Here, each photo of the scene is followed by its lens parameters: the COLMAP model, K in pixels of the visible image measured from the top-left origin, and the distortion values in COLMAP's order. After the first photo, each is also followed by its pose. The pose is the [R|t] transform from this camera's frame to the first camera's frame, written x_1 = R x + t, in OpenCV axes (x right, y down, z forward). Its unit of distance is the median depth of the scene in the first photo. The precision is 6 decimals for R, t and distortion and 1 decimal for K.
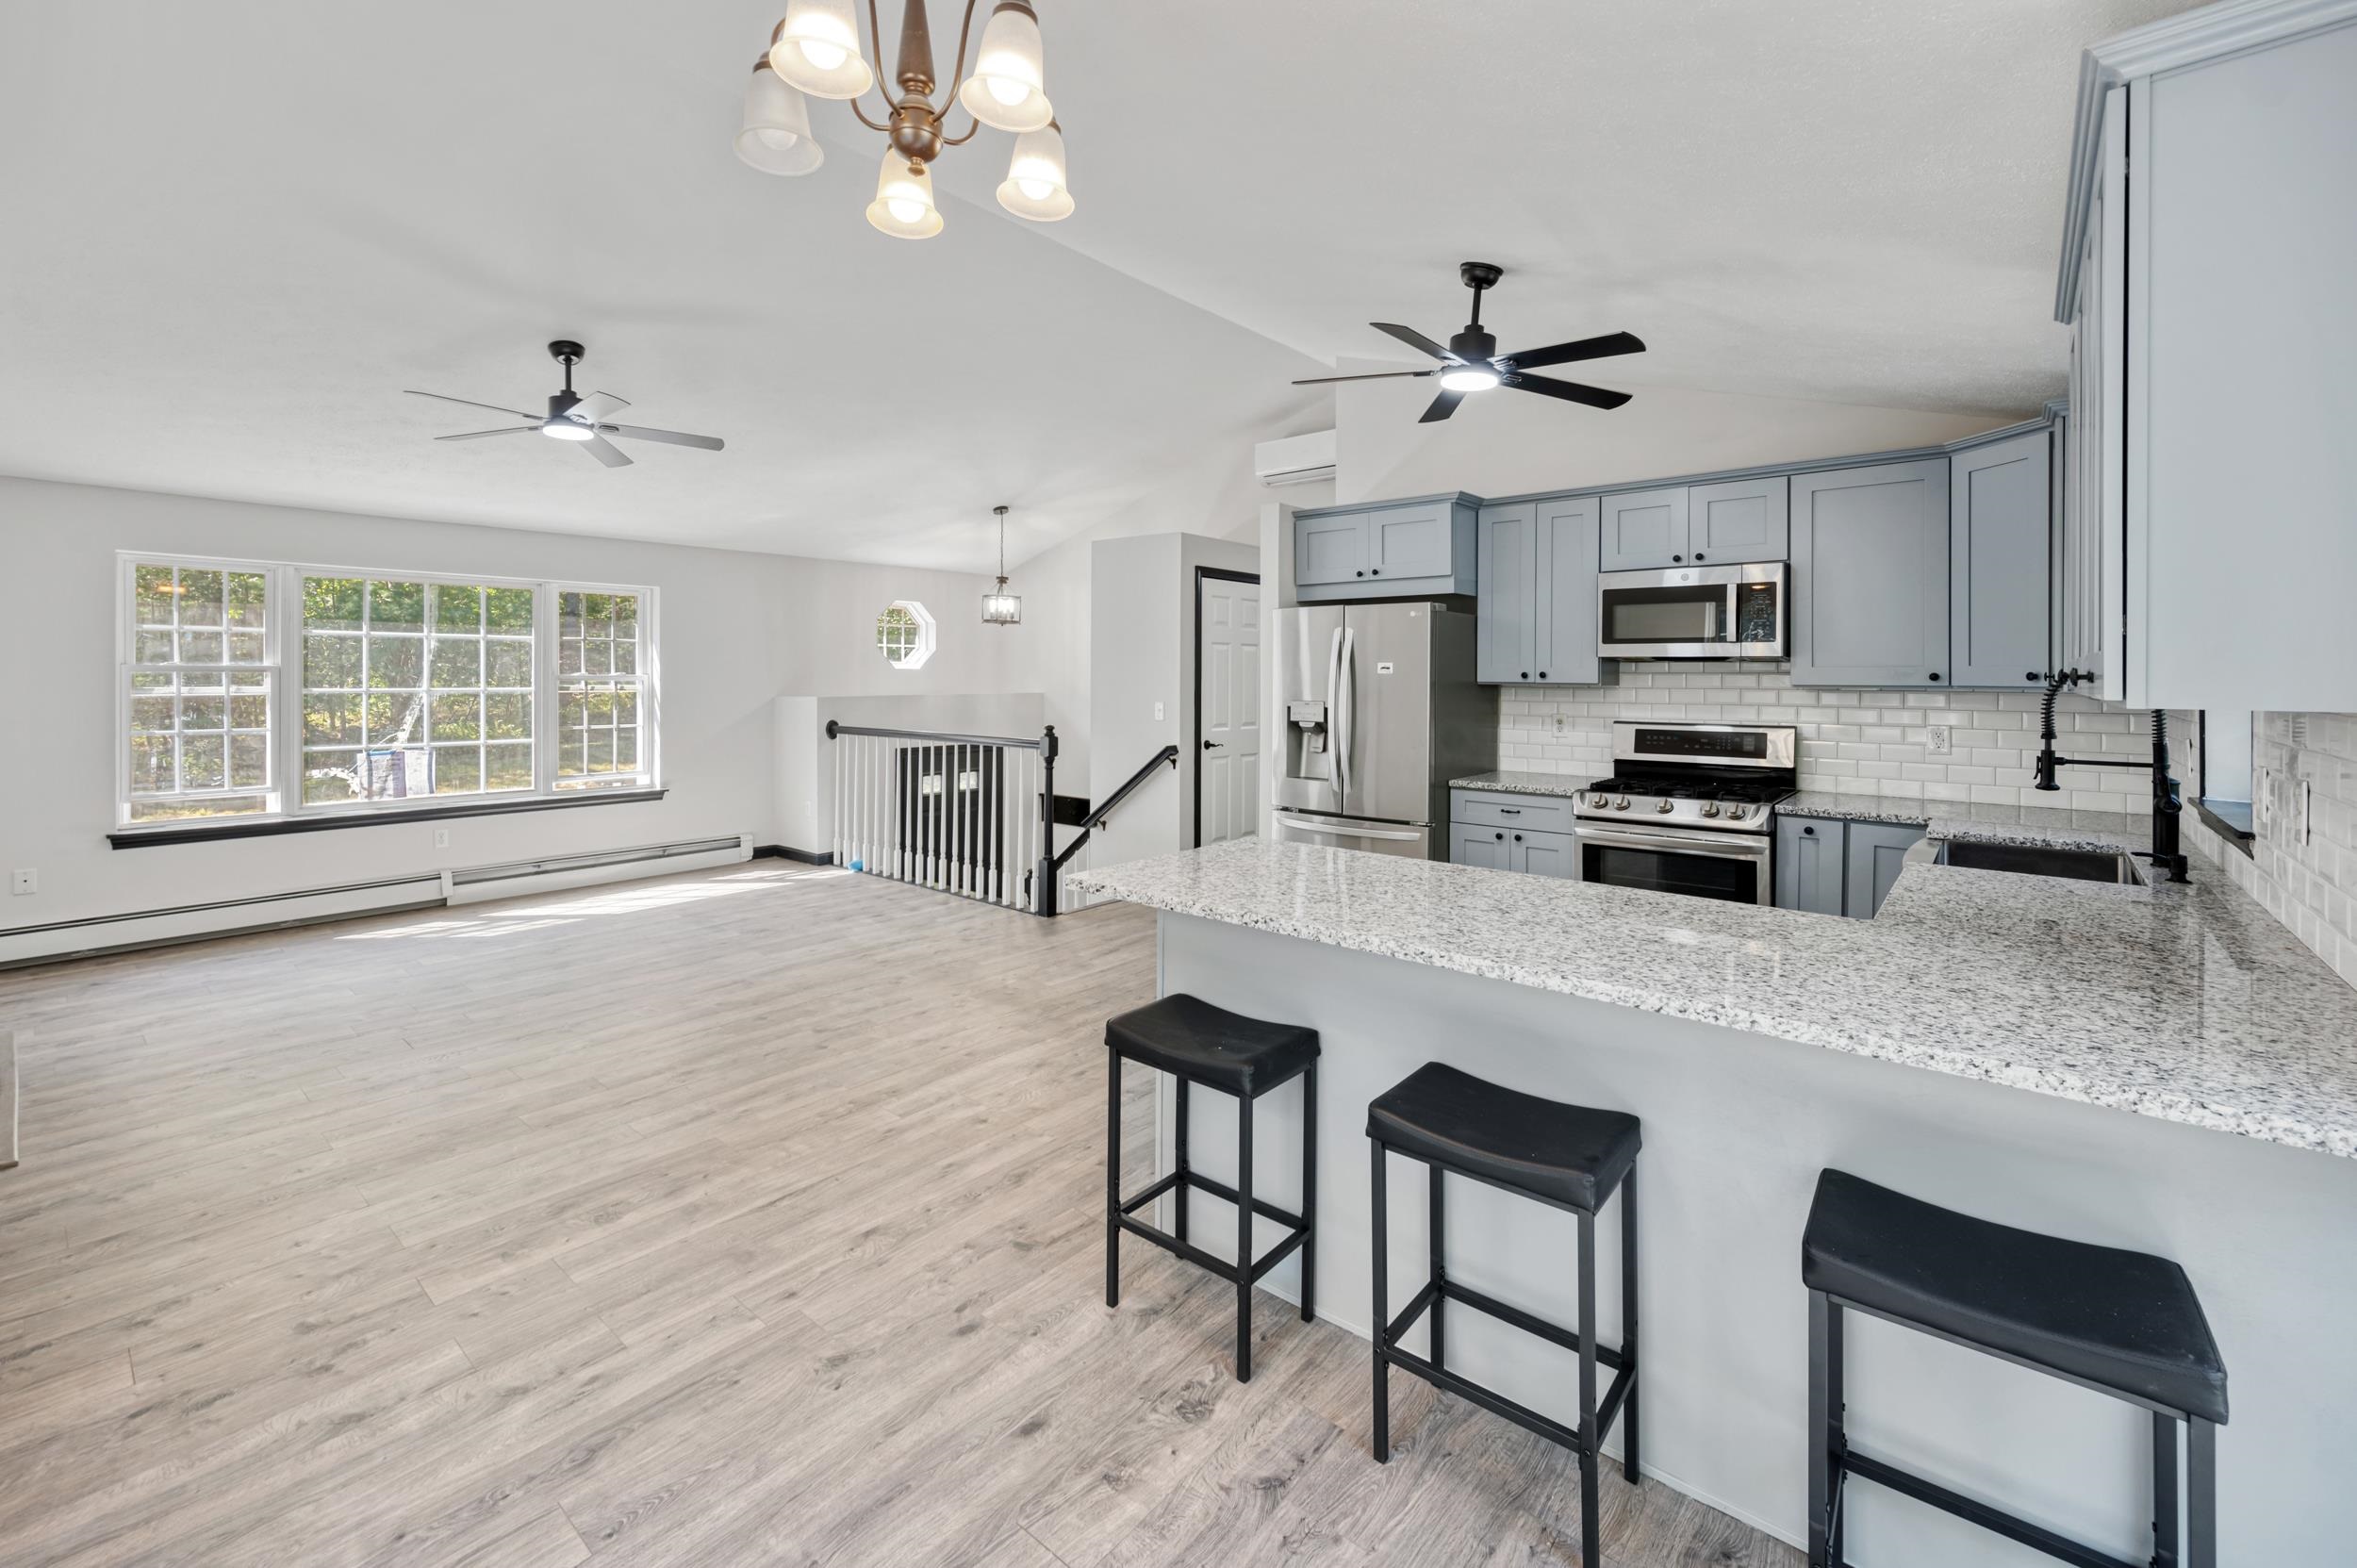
lens RADIAL K [[978.5, 0, 1185.9], [0, 978.5, 669.0], [0, 0, 1]] dist [0.002331, 0.000496]
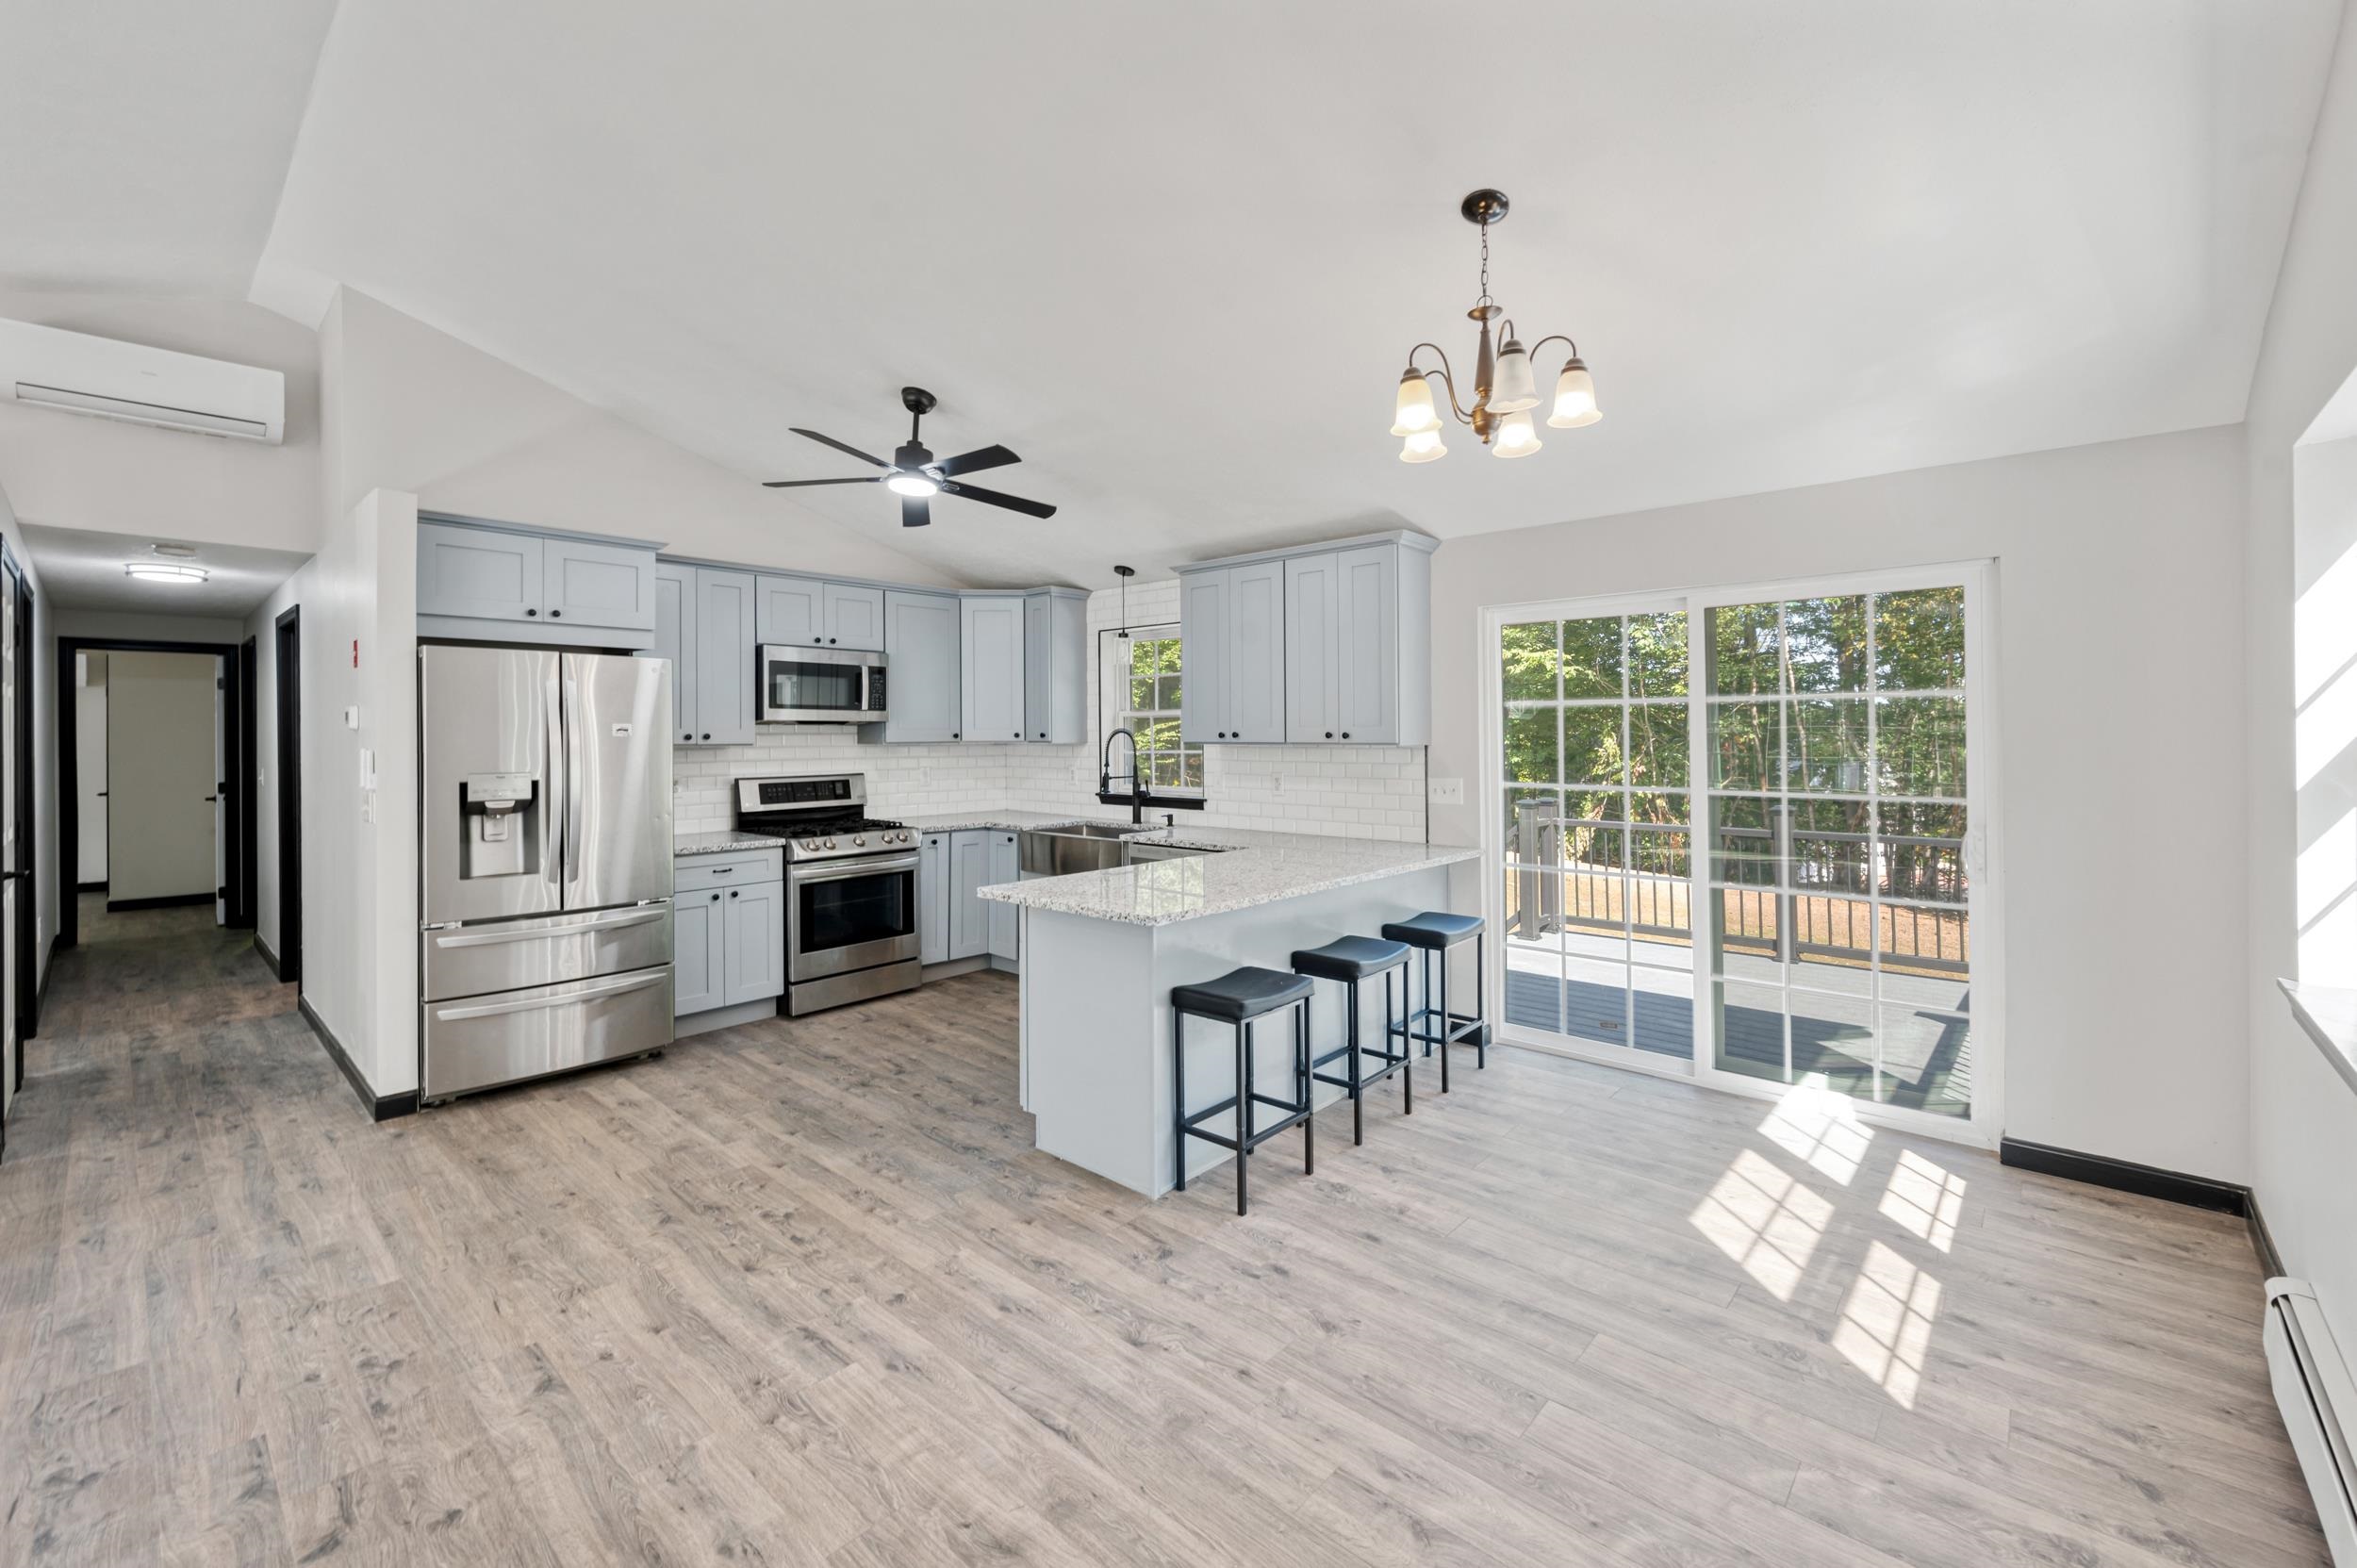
lens RADIAL K [[979.7, 0, 1157.7], [0, 979.7, 725.7], [0, 0, 1]] dist [-0.000697, 0.000237]
pose [[0.048404, 0.002396, 0.998825, -1.174638], [-0.001997, 0.999995, -0.002302, -0.007380], [-0.998826, -0.001884, 0.048409, 0.877759]]
